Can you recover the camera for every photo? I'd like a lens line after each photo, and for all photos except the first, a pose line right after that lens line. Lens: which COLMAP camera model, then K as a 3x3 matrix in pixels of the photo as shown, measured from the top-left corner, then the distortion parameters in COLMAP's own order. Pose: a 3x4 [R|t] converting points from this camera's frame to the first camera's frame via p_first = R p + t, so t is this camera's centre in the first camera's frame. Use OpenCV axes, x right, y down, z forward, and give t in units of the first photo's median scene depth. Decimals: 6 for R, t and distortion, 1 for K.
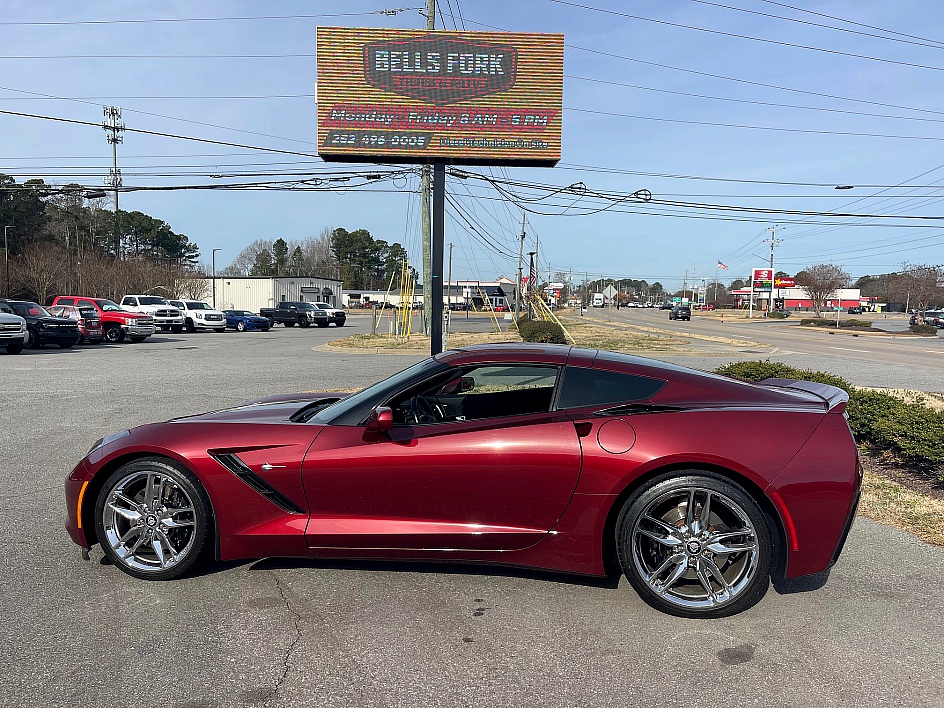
lens RADIAL K [[722.6, 0, 468.9], [0, 722.6, 353.5], [0, 0, 1]] dist [0.039054, -0.047856]
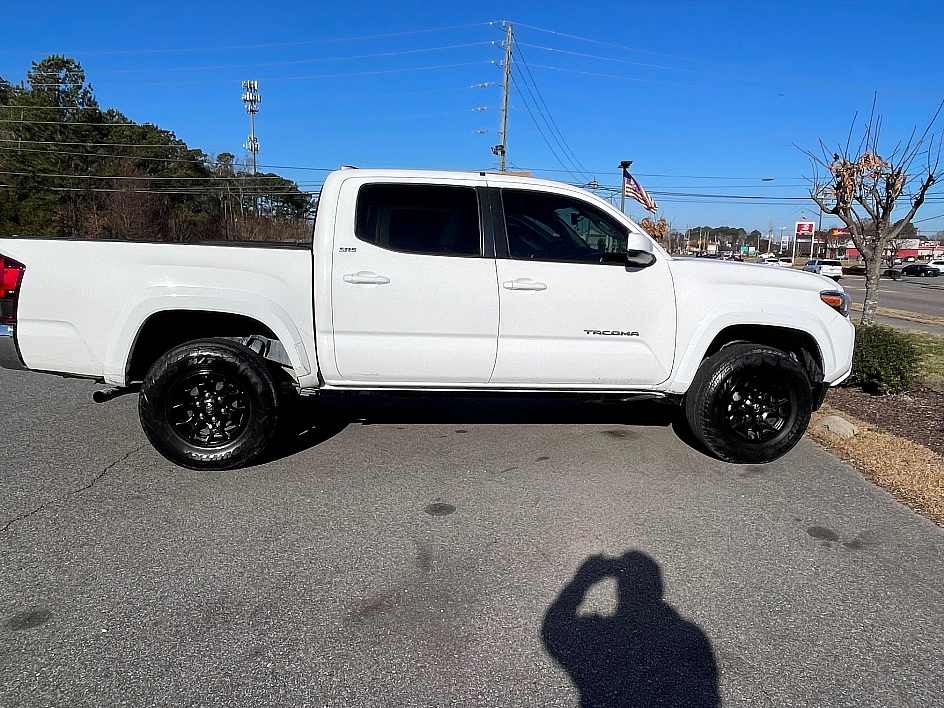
lens RADIAL K [[722.6, 0, 470.9], [0, 722.6, 354.8], [0, 0, 1]] dist [0.039054, -0.047856]
pose [[0.991576, 0.018145, -0.128251, 0.086501], [-0.008857, 0.997320, 0.072620, 0.043202], [0.129225, -0.070872, 0.989079, -0.695416]]
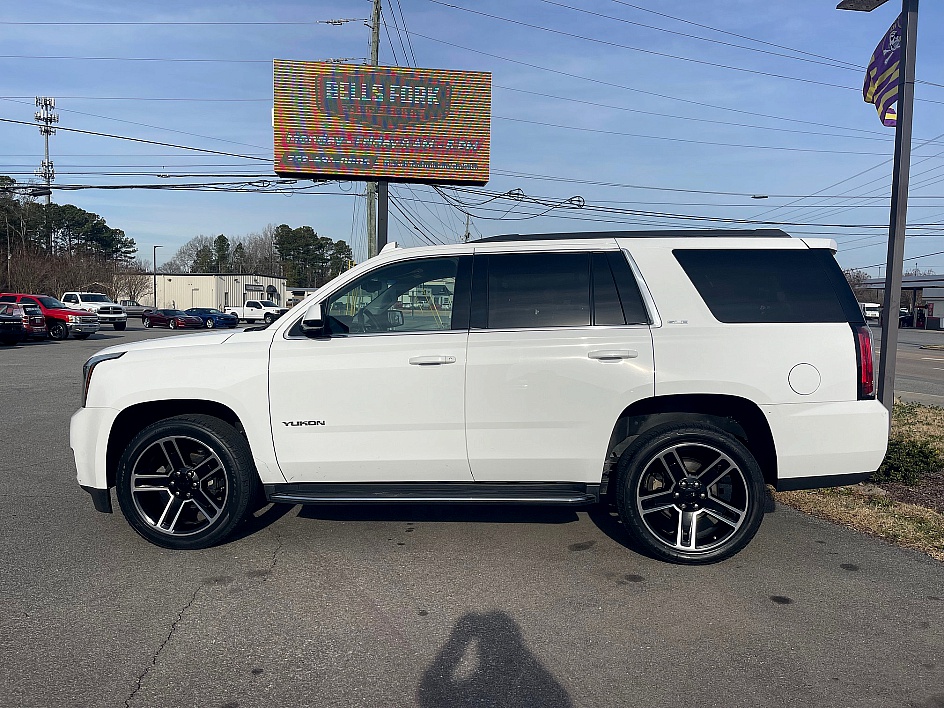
lens RADIAL K [[722.6, 0, 472.6], [0, 722.6, 351.5], [0, 0, 1]] dist [0.039054, -0.047856]
pose [[0.996808, -0.000389, 0.079831, 0.002658], [0.000390, 1.000000, 0.000011, 0.001539], [-0.079831, 0.000020, 0.996808, -0.045194]]
